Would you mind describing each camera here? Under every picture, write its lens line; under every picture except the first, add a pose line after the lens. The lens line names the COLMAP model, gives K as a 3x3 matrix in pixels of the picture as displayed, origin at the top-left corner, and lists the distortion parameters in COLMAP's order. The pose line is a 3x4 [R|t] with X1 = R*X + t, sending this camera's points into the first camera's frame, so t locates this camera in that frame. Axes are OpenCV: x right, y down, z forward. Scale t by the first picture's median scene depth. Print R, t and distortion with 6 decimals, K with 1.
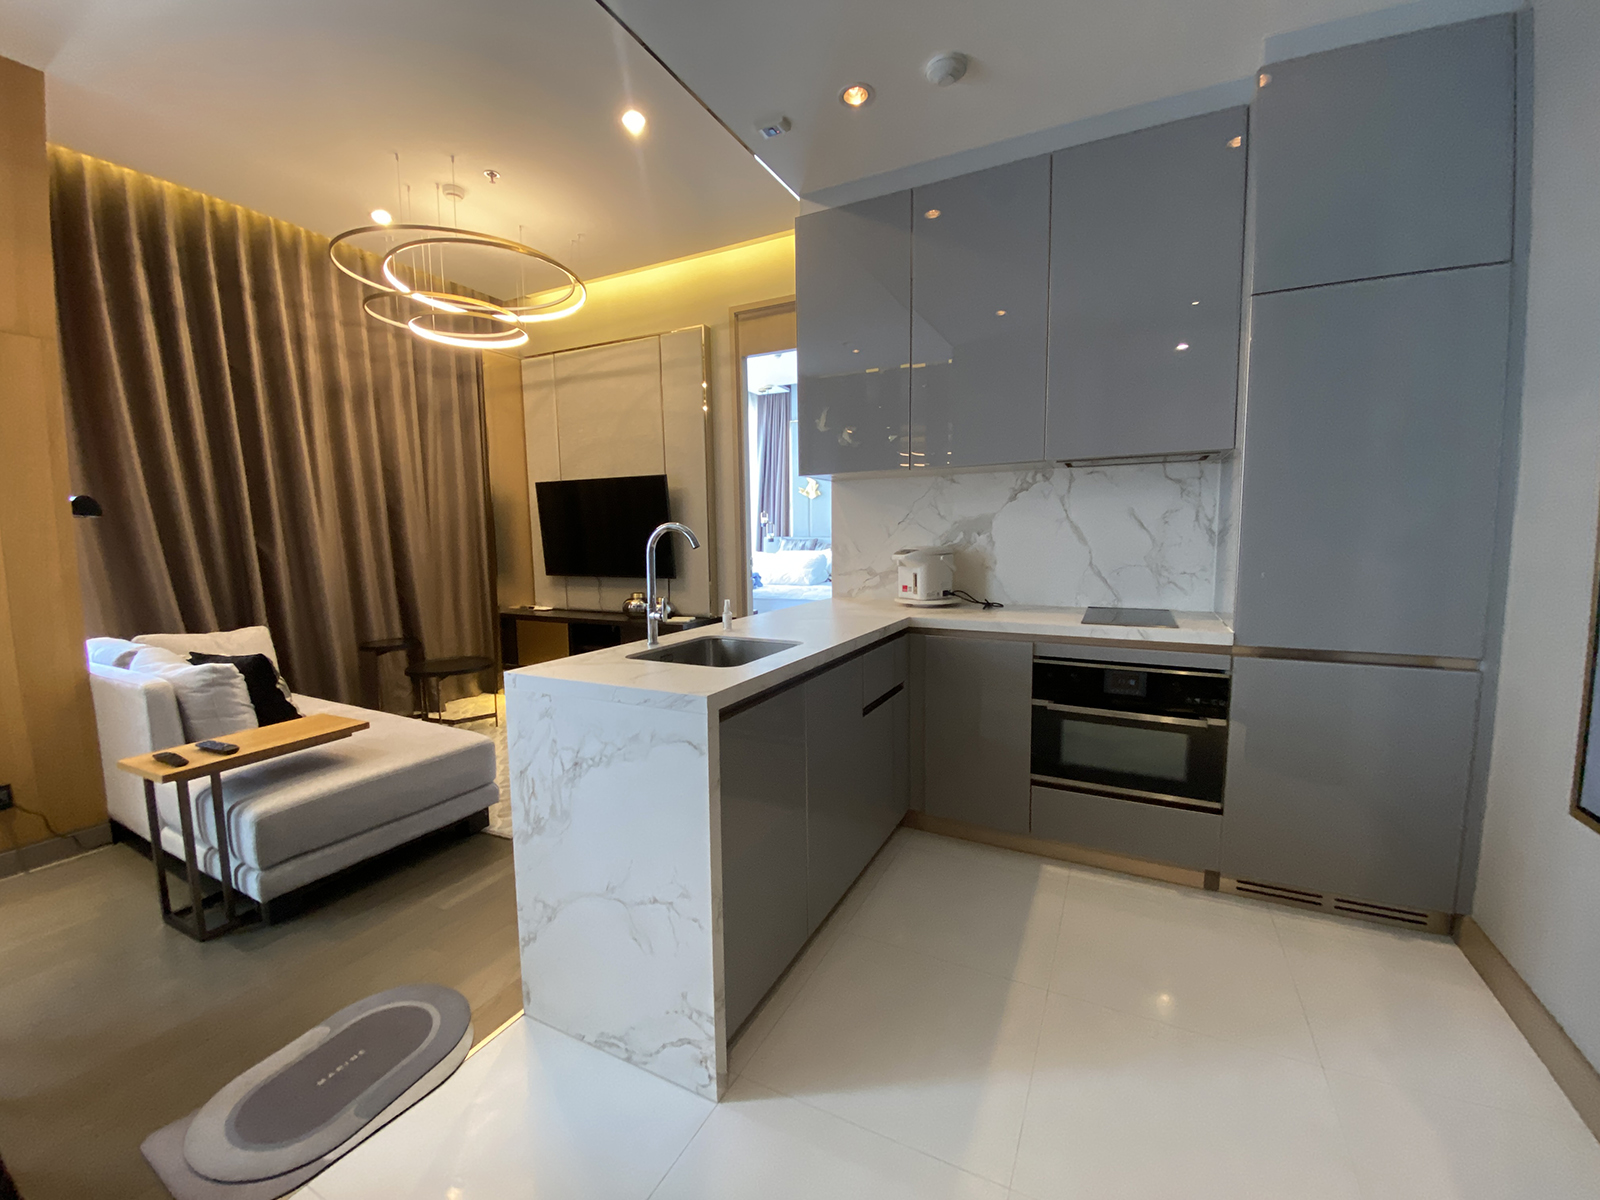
lens RADIAL K [[645.4, 0, 810.3], [0, 645.4, 610.9], [0, 0, 1]] dist [0.002442, -0.000281]
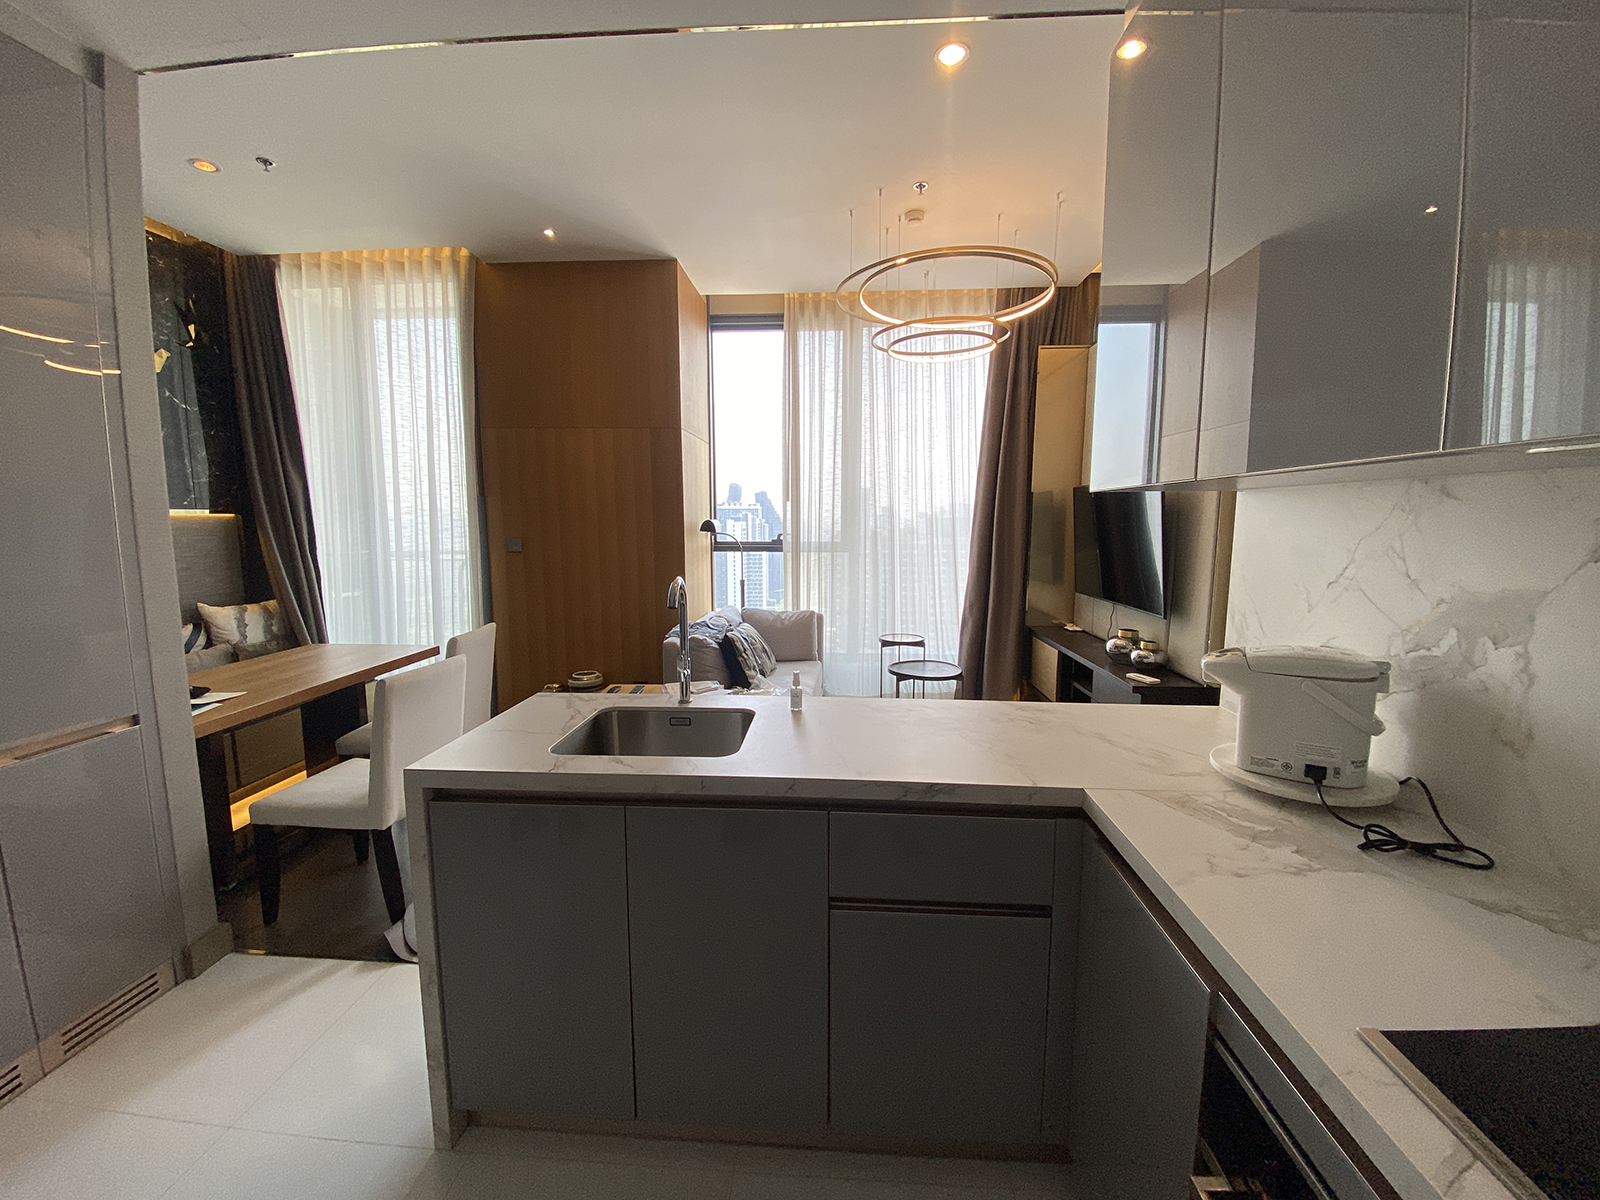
lens RADIAL K [[645.4, 0, 800.3], [0, 645.4, 596.0], [0, 0, 1]] dist [0.002442, -0.000281]
pose [[0.411012, 0.127039, -0.902735, 0.294239], [-0.132757, 0.988027, 0.078598, -0.085440], [0.901912, 0.087540, 0.422956, 0.355714]]
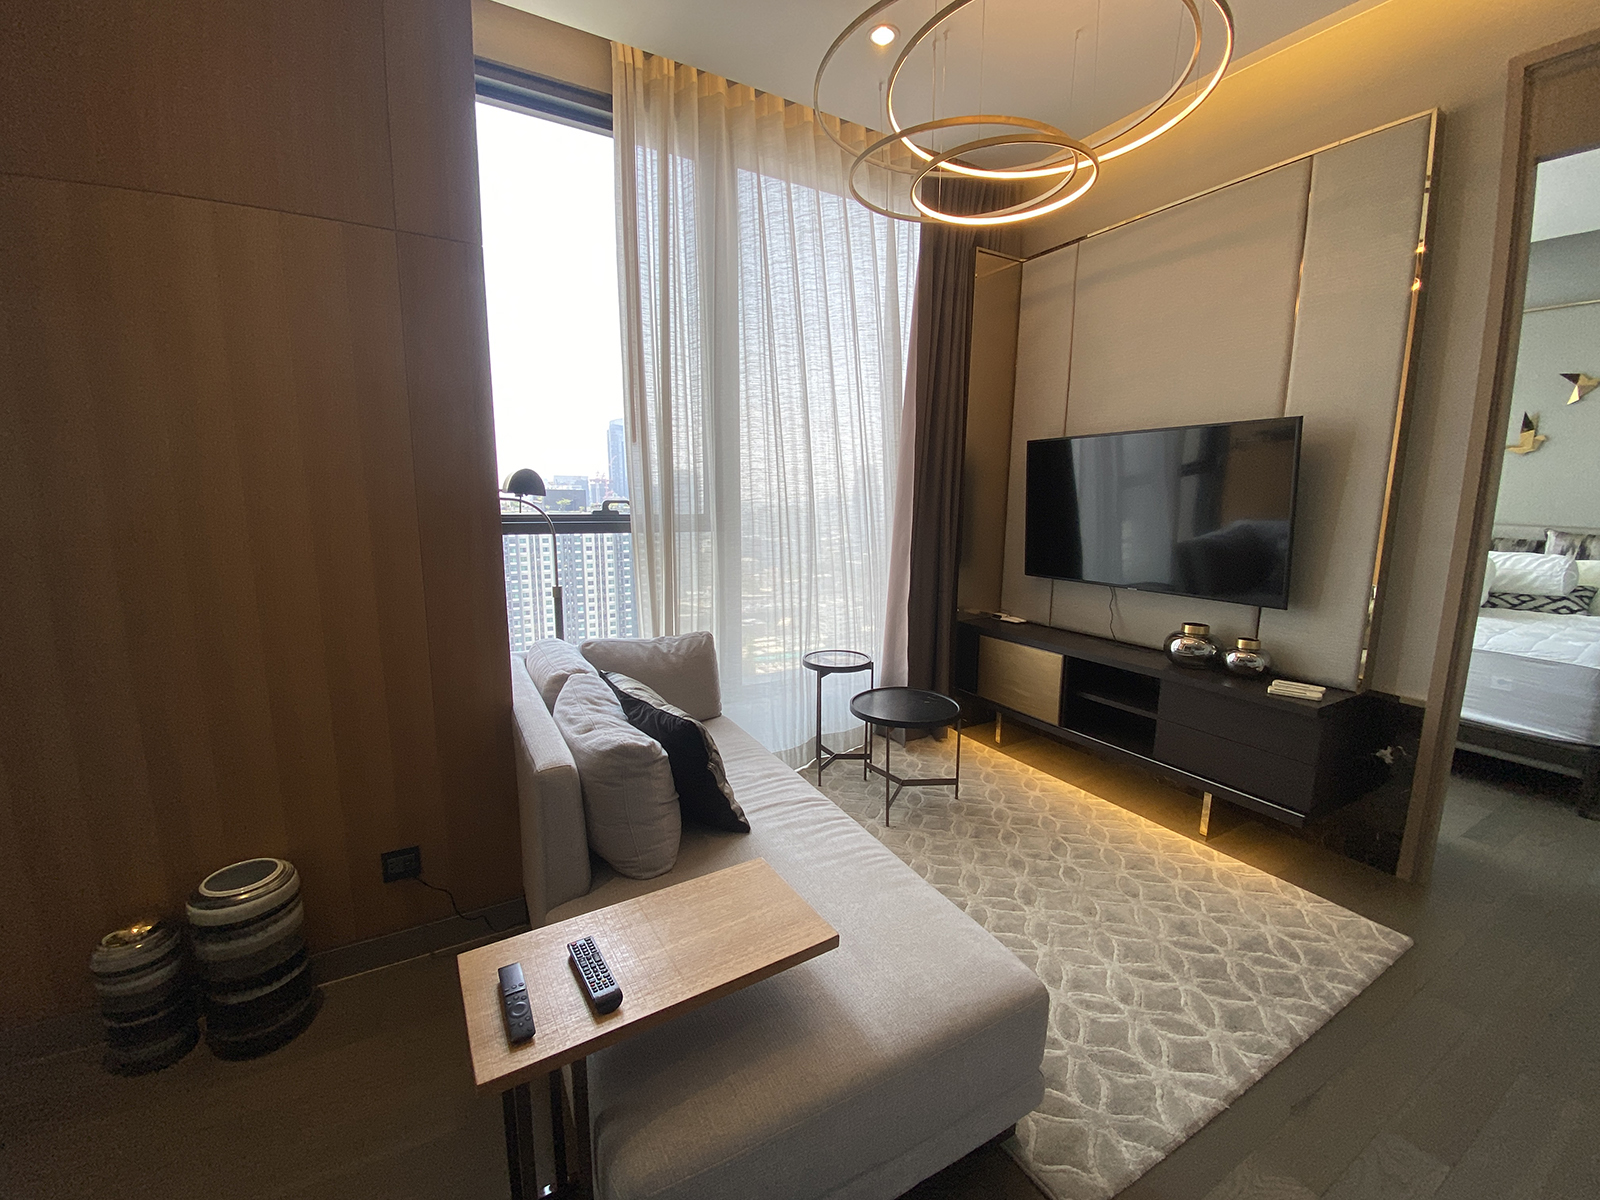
lens RADIAL K [[645.4, 0, 799.5], [0, 645.4, 593.6], [0, 0, 1]] dist [0.002442, -0.000281]
pose [[0.836129, 0.106990, -0.537997, -0.291518], [-0.098352, 0.994141, 0.044847, -0.051710], [0.539643, 0.015415, 0.841753, 0.348055]]
